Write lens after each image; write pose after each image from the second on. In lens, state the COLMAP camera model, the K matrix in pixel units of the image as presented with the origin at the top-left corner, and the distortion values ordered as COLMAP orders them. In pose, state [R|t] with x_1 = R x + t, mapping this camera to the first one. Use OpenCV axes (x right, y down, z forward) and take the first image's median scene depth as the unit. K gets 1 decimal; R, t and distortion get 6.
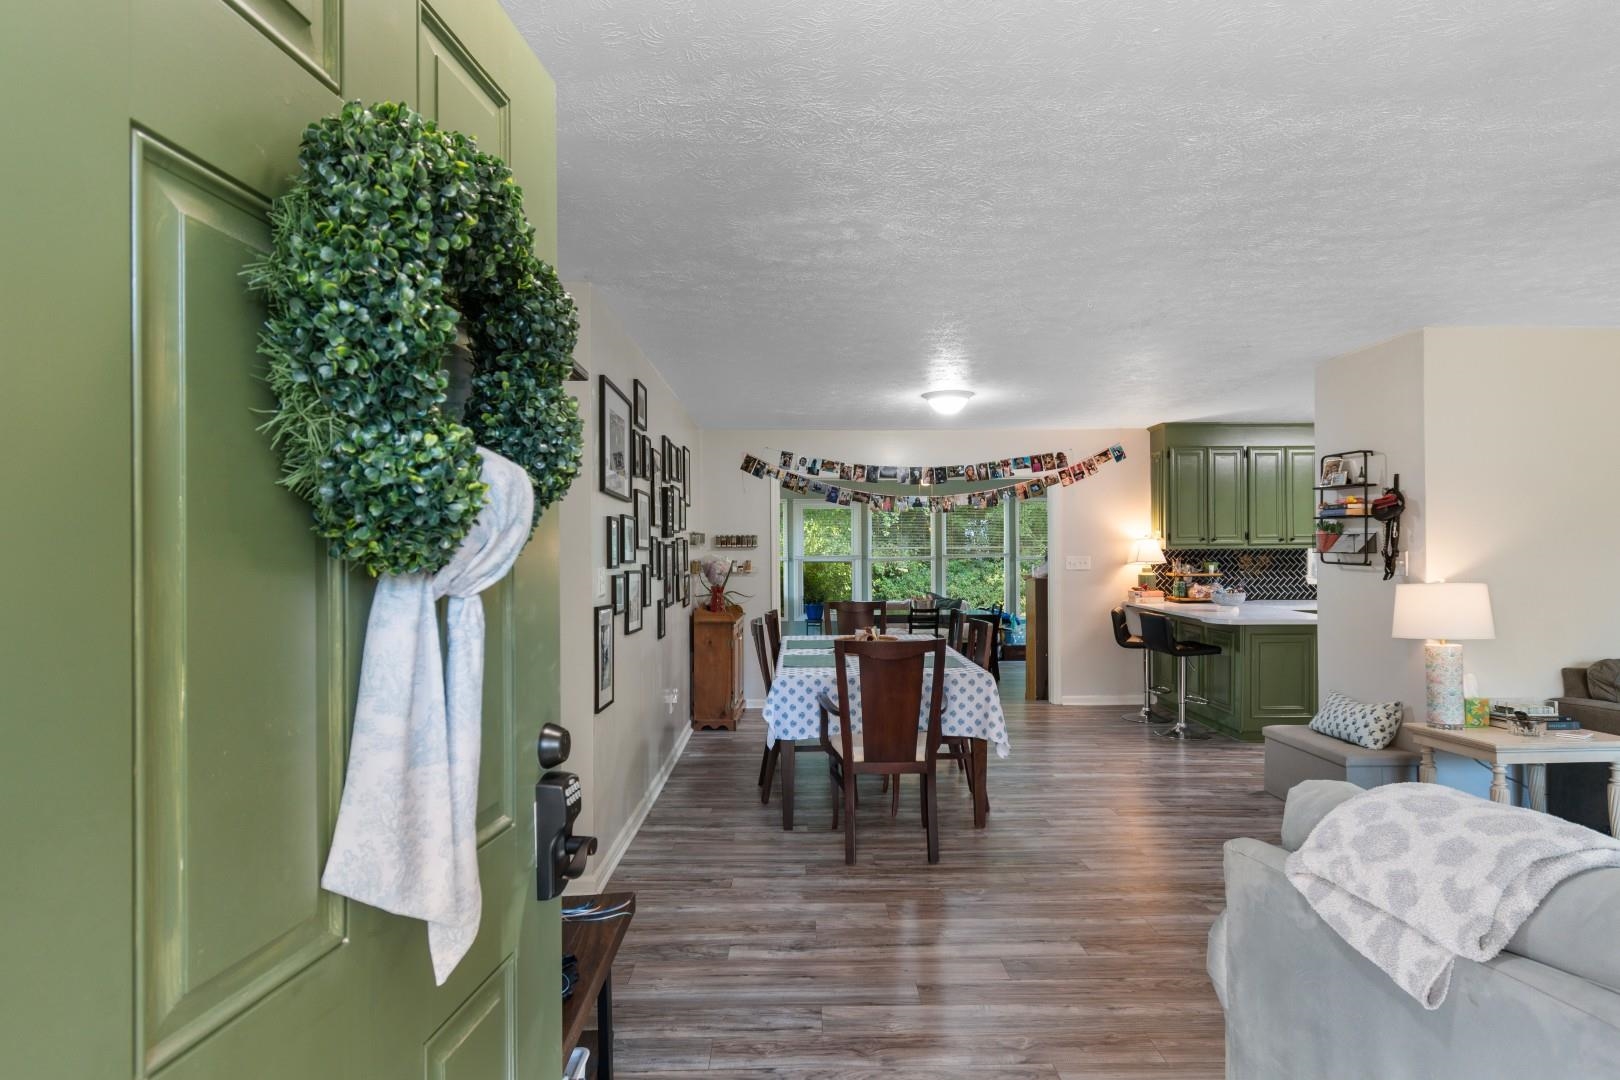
lens RADIAL K [[879.4, 0, 803.8], [0, 879.4, 552.9], [0, 0, 1]] dist [-0.001370, 0.000559]
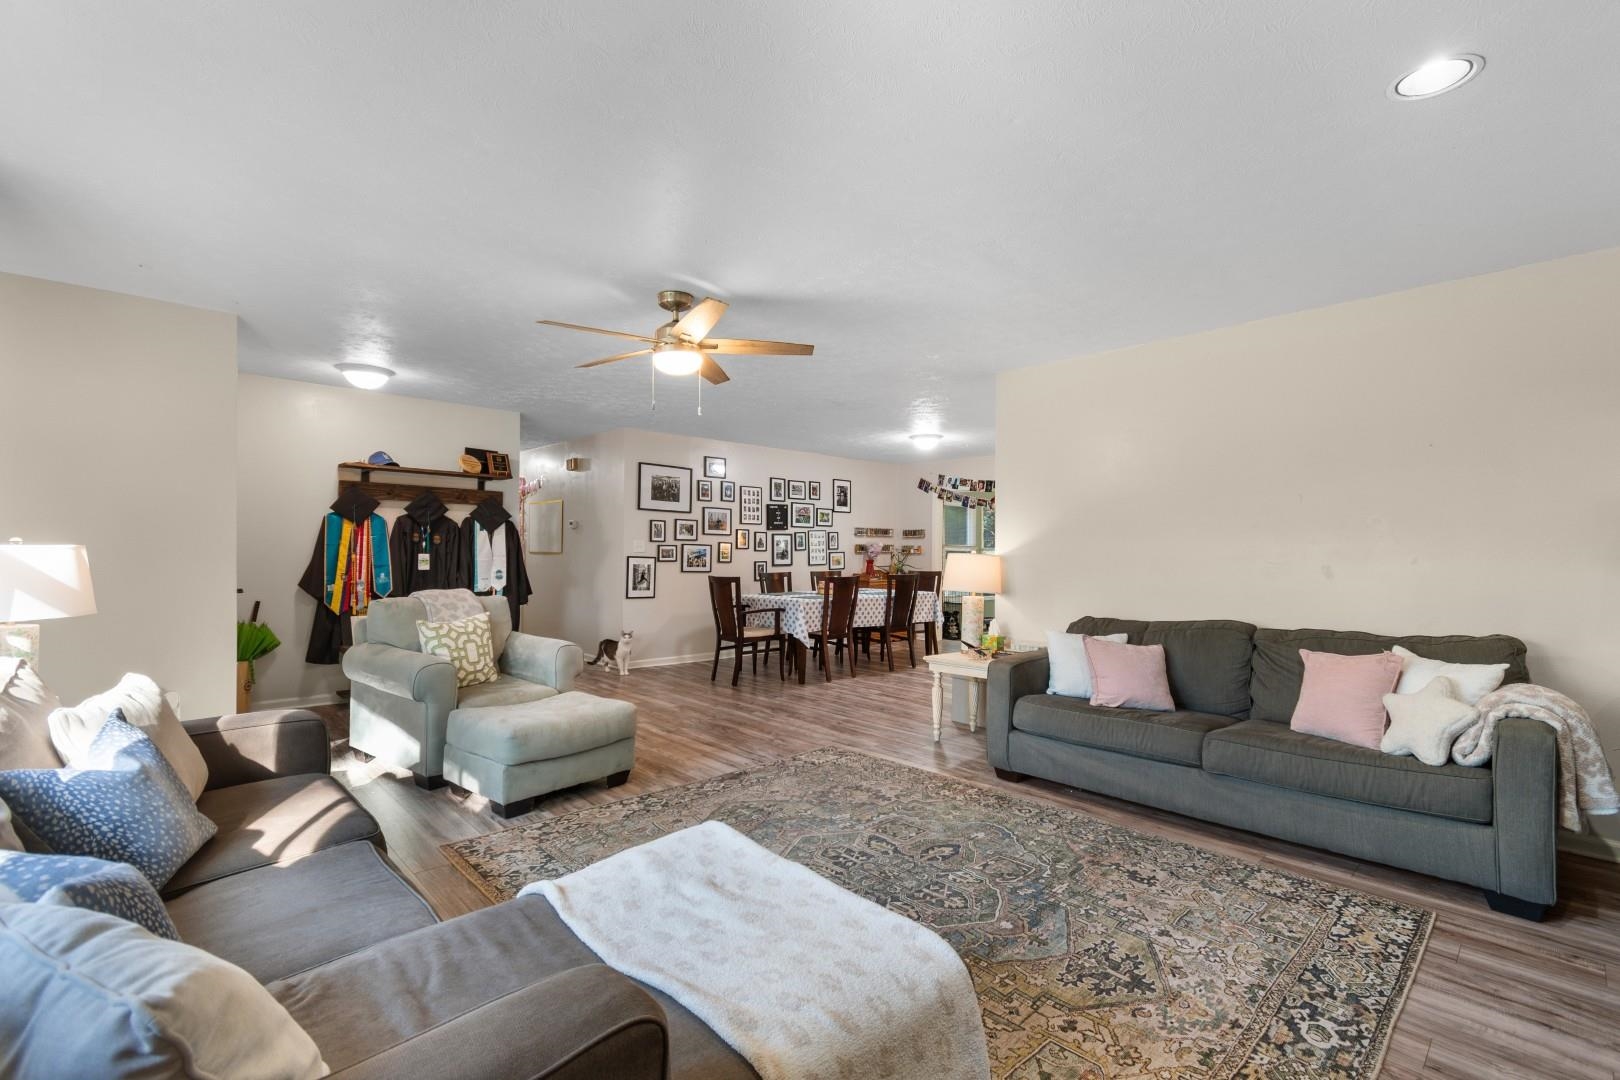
lens RADIAL K [[715.2, 0, 831.4], [0, 715.2, 550.8], [0, 0, 1]] dist [0.005883, -0.002723]
pose [[0.699565, 0.009132, -0.714510, 0.733533], [-0.009668, 0.999948, 0.003314, 0.014301], [0.714503, 0.004590, 0.699617, 0.001093]]
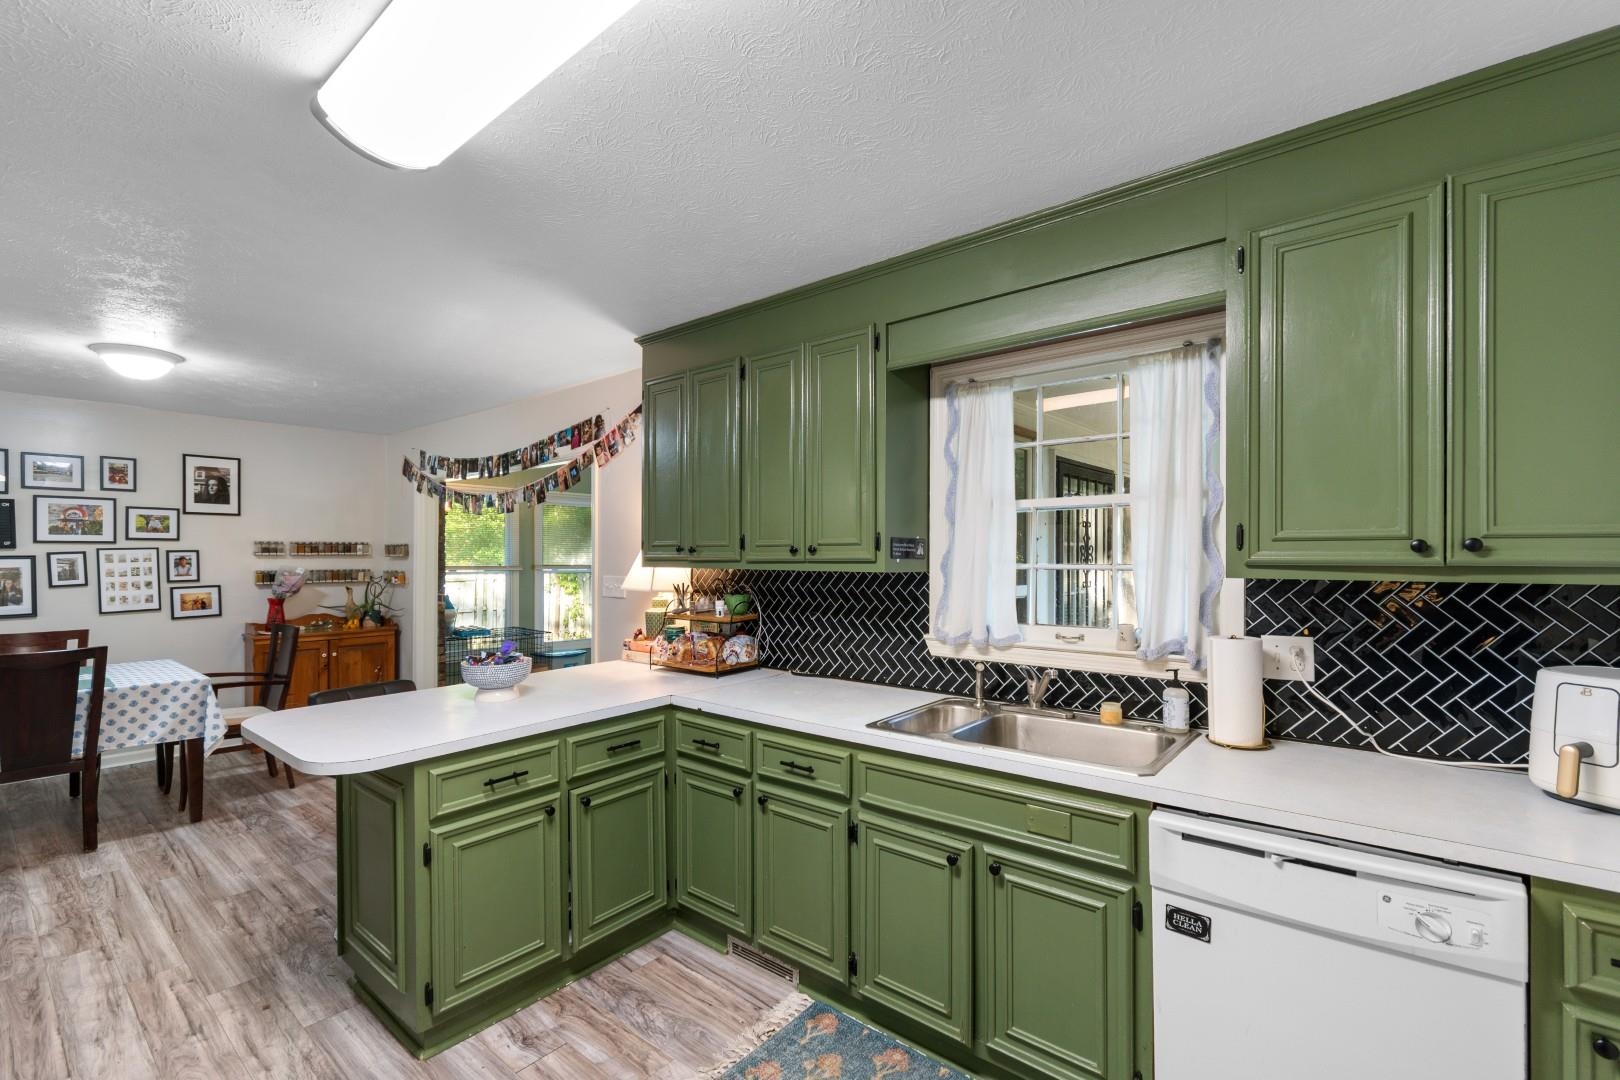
lens RADIAL K [[715.2, 0, 819.3], [0, 715.2, 558.8], [0, 0, 1]] dist [0.005883, -0.002723]
pose [[0.766252, 0.010187, -0.642460, 0.759277], [-0.005398, 0.999941, 0.009417, -0.014337], [0.642518, -0.003748, 0.766262, 0.703750]]
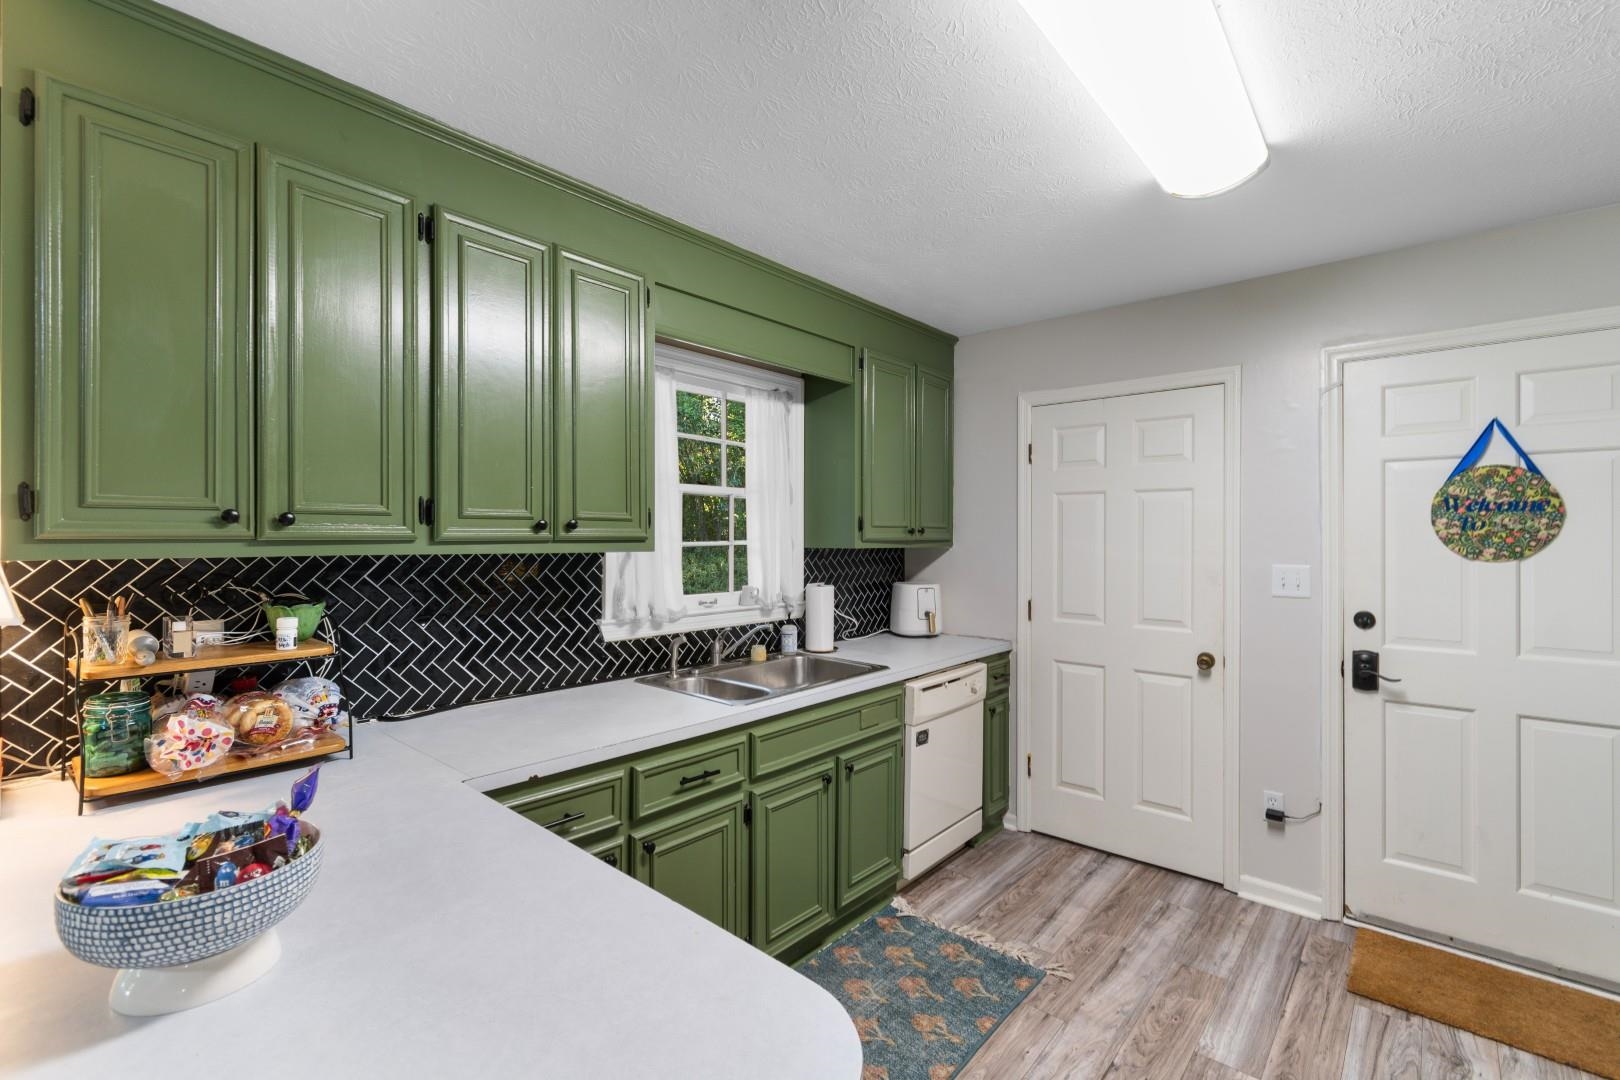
lens RADIAL K [[715.2, 0, 815.1], [0, 715.2, 537.4], [0, 0, 1]] dist [0.005883, -0.002723]
pose [[0.664375, 0.008649, 0.747349, 0.399939], [-0.008384, 0.999956, -0.004119, -0.010609], [-0.747352, -0.003529, 0.664418, 0.723342]]
